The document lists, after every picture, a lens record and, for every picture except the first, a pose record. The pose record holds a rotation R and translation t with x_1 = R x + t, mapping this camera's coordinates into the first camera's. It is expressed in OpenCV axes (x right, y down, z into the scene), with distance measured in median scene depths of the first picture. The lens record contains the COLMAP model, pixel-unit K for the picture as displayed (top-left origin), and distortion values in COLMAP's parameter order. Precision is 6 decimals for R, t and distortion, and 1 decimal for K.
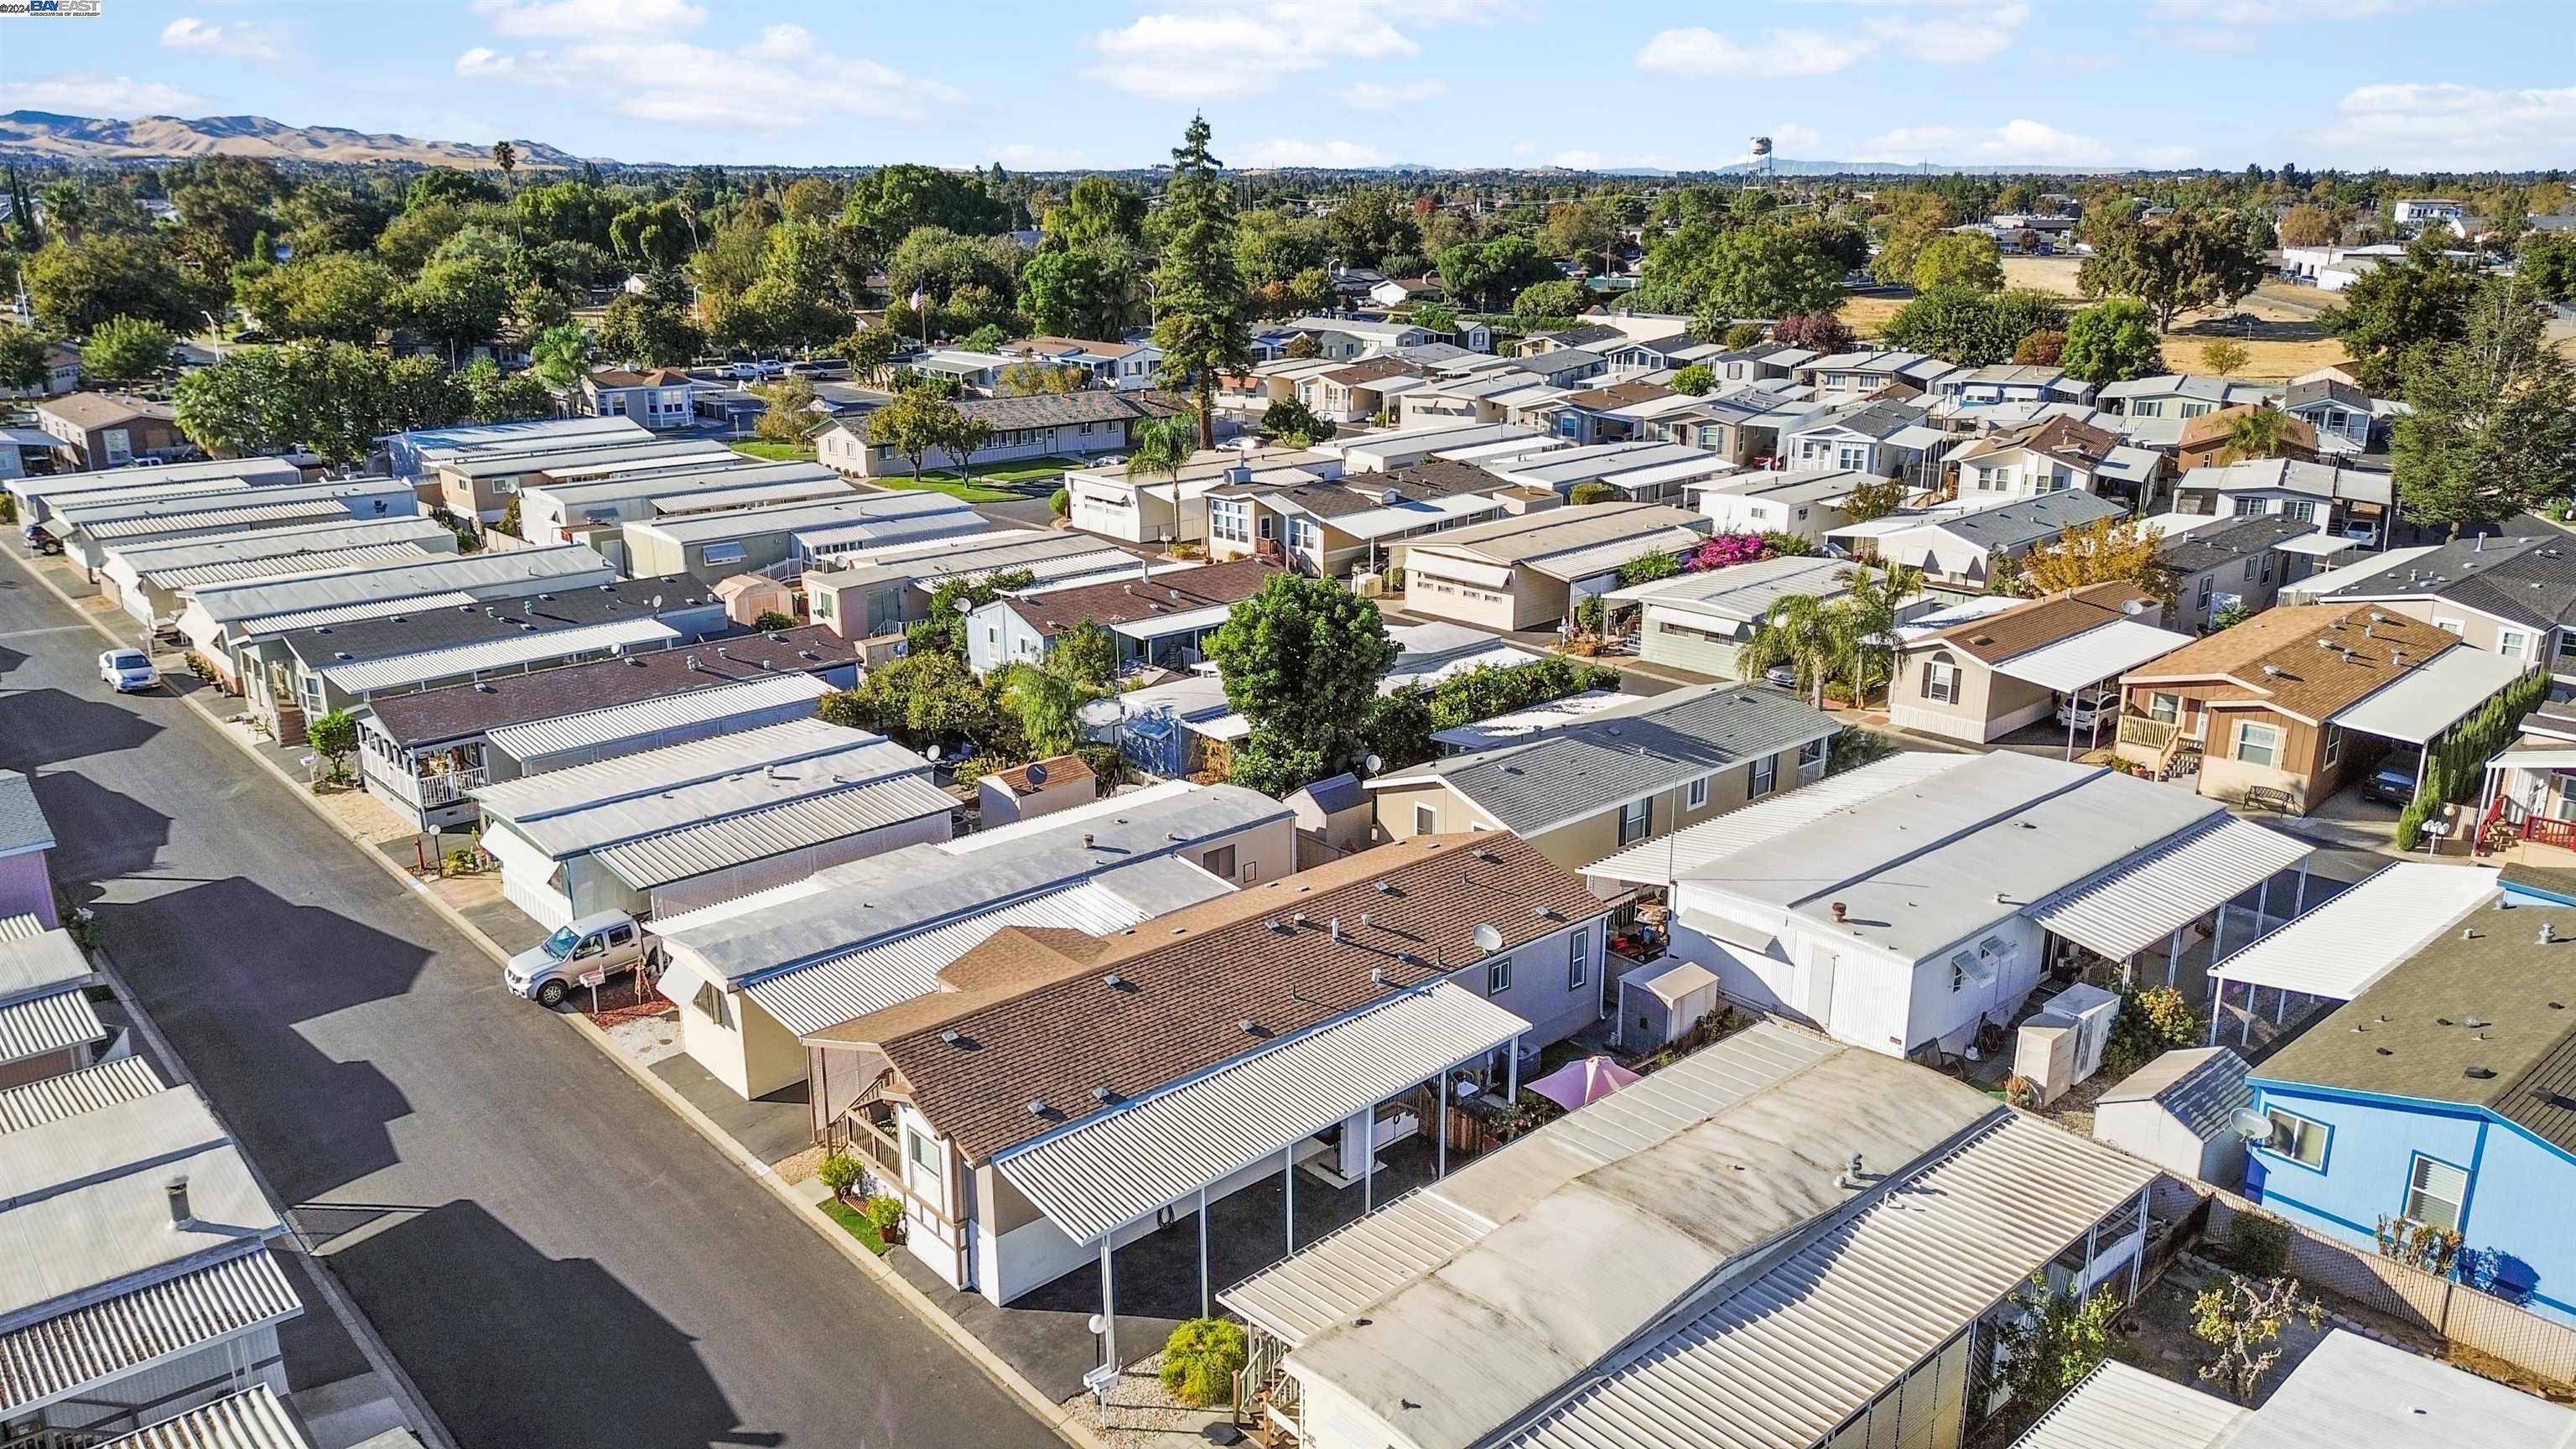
lens RADIAL K [[1818.2, 0, 1288.0], [0, 1818.2, 724.5], [0, 0, 1]] dist [0.083478, -0.085900]
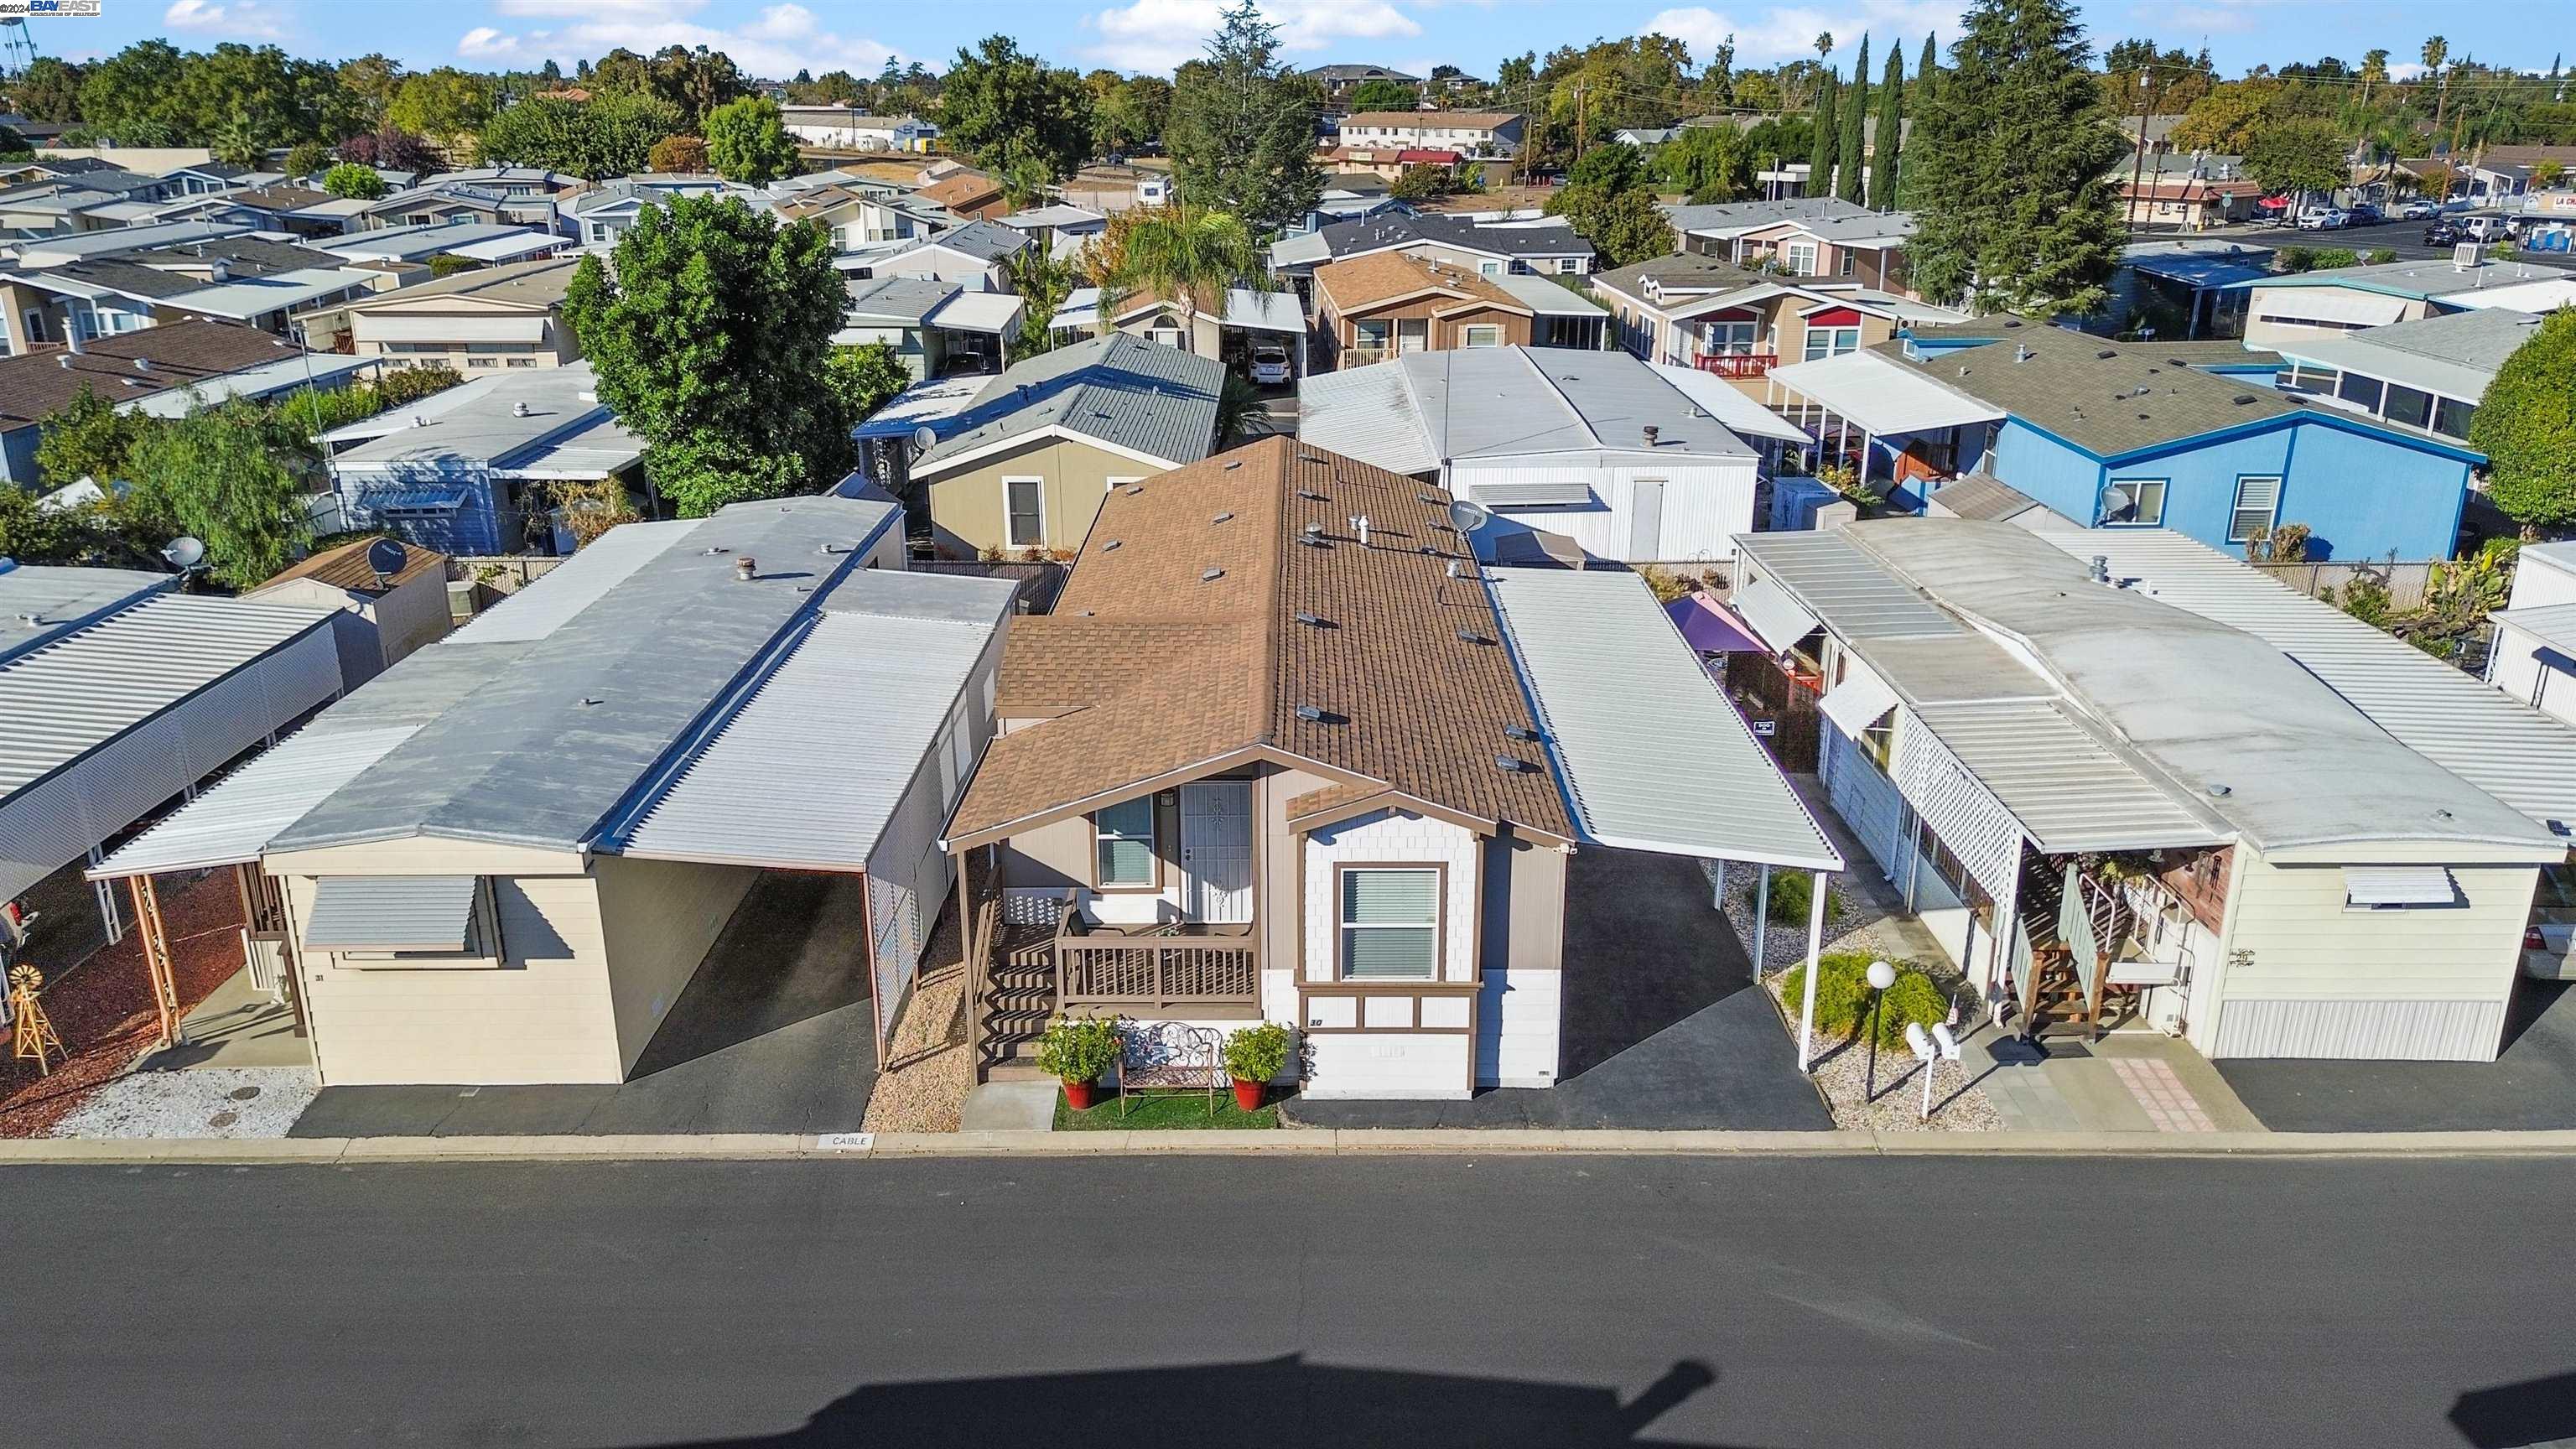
lens RADIAL K [[1818.2, 0, 1288.0], [0, 1818.2, 724.5], [0, 0, 1]] dist [0.083478, -0.085900]
pose [[0.665649, -0.245790, 0.704627, -0.379713], [0.214799, 0.967350, 0.134518, 0.062303], [-0.714684, 0.061811, 0.696711, 0.392637]]
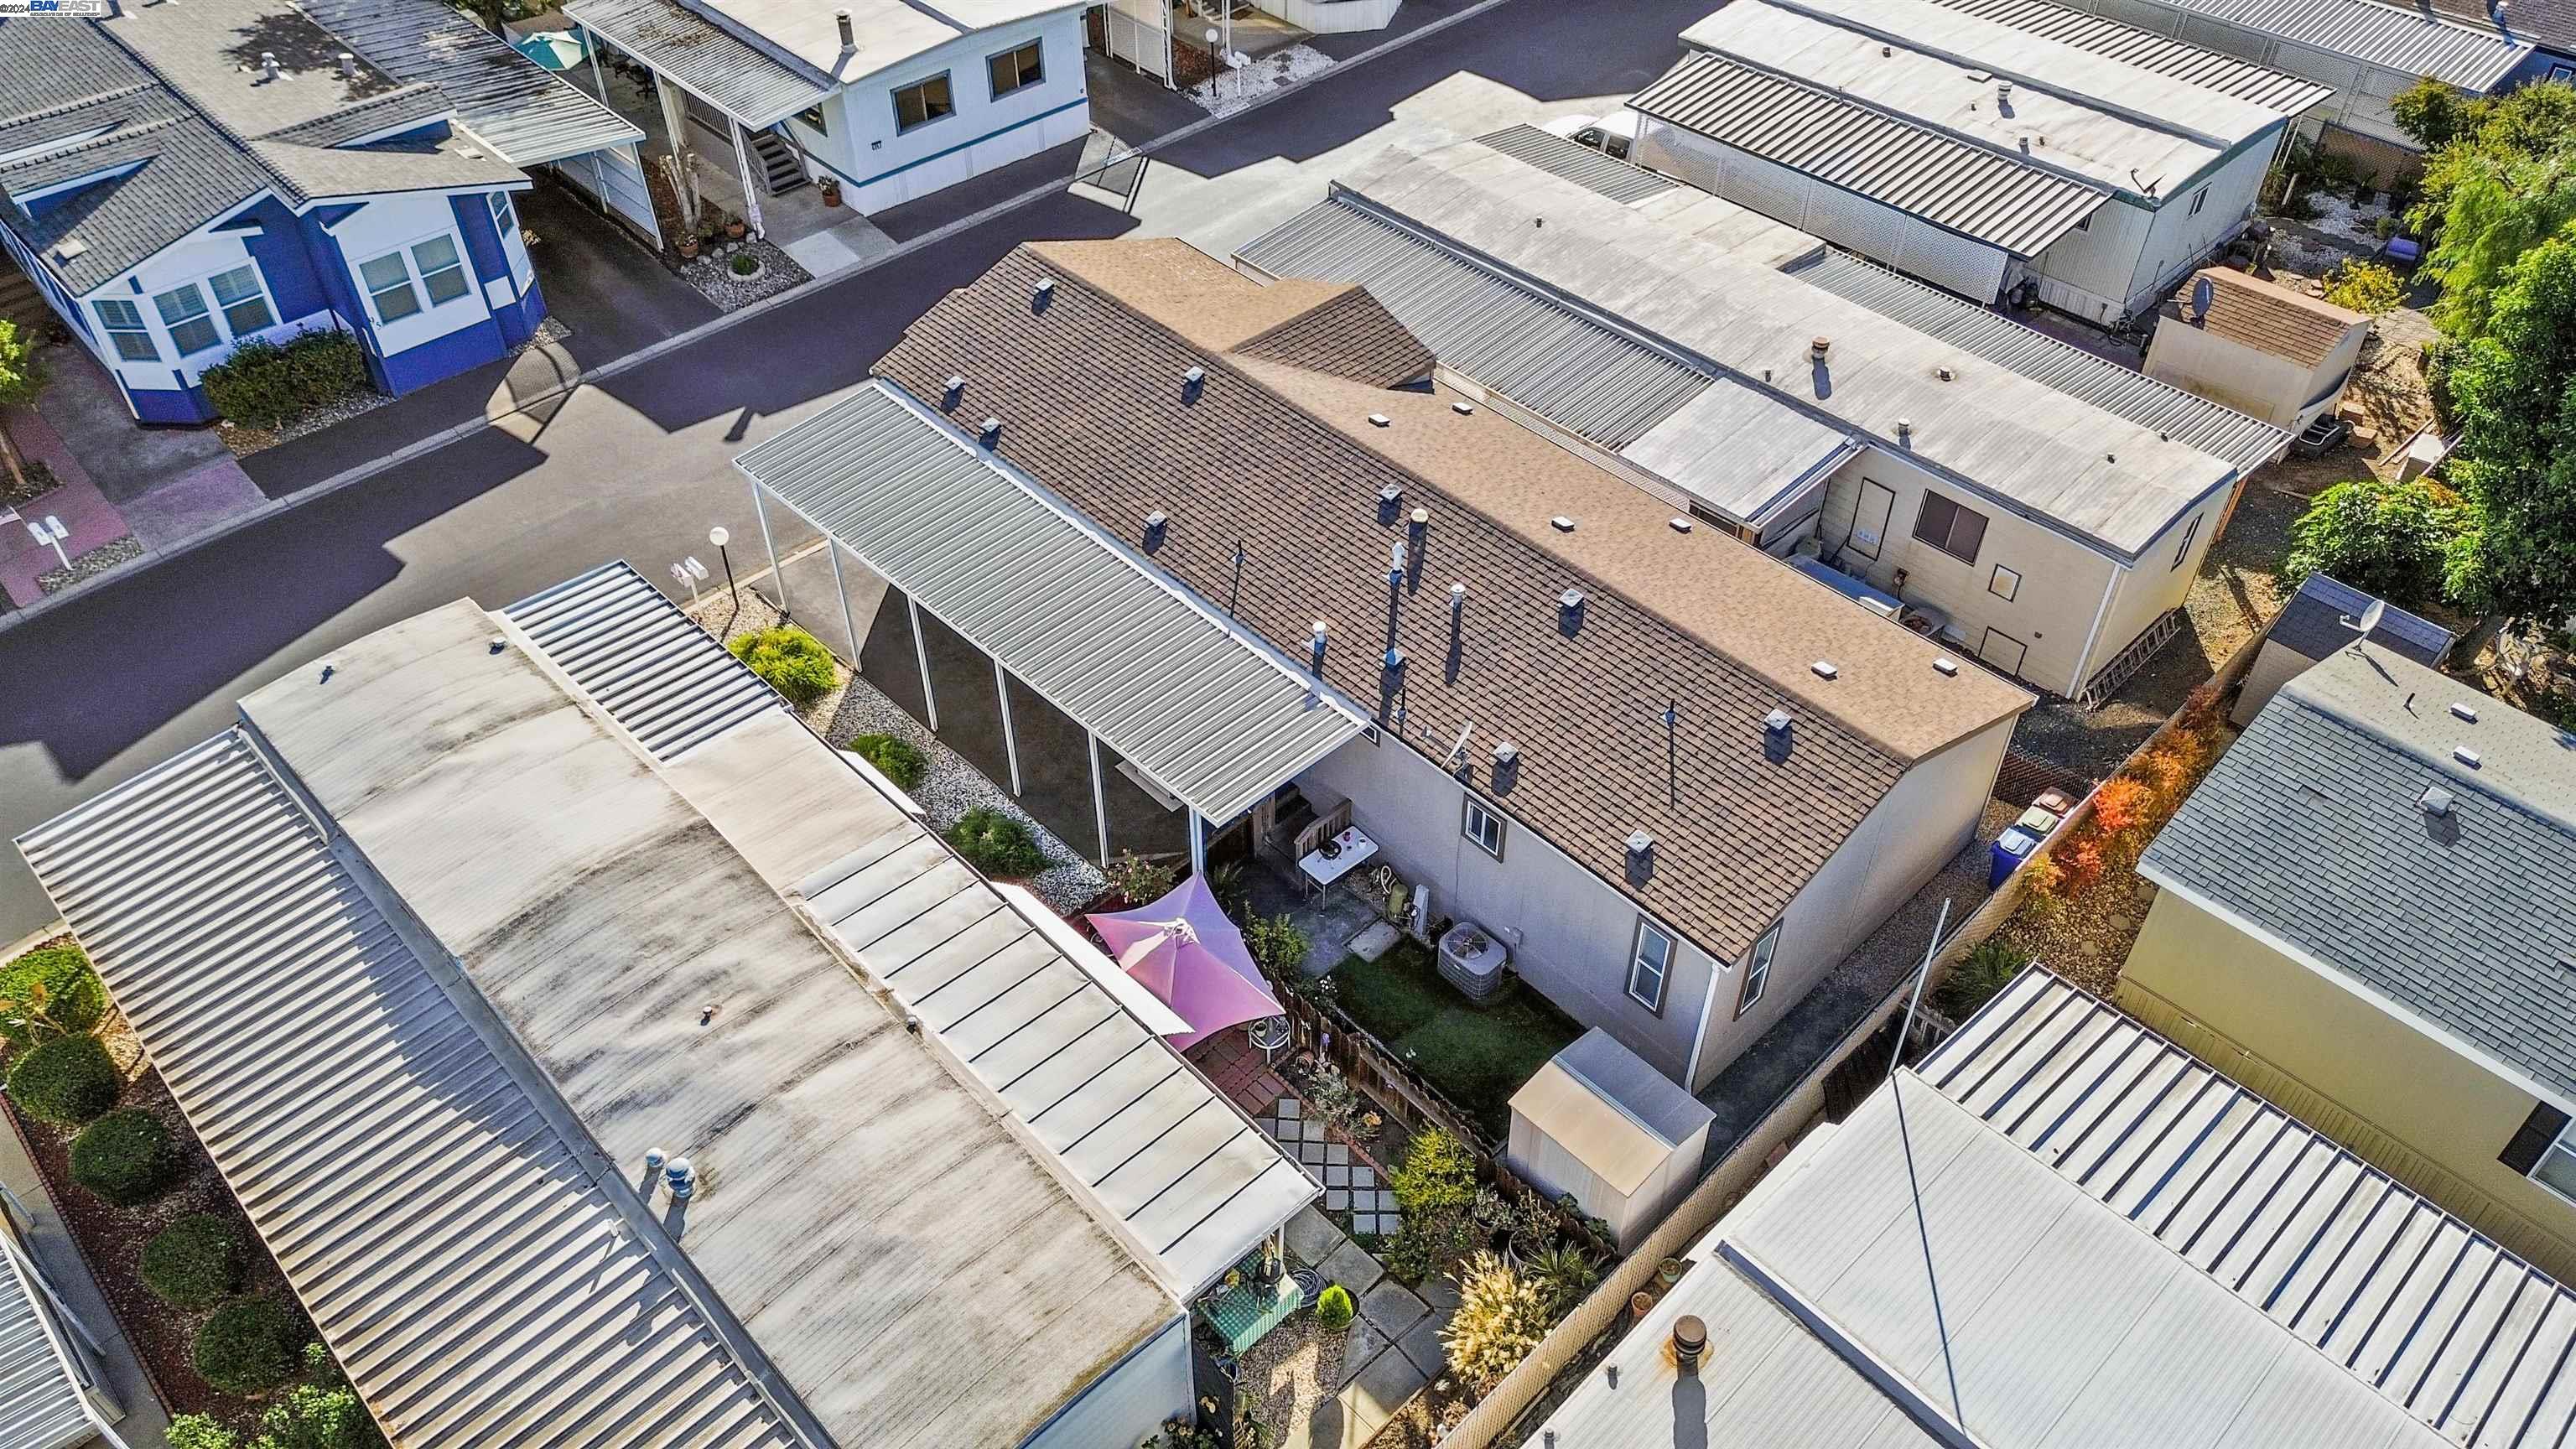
lens RADIAL K [[1818.2, 0, 1288.0], [0, 1818.2, 724.5], [0, 0, 1]] dist [0.083478, -0.085900]
pose [[0.029137, 0.675034, -0.737211, 0.389828], [-0.281413, 0.713232, 0.641955, -0.175762], [0.959144, 0.188756, 0.210745, 0.622812]]
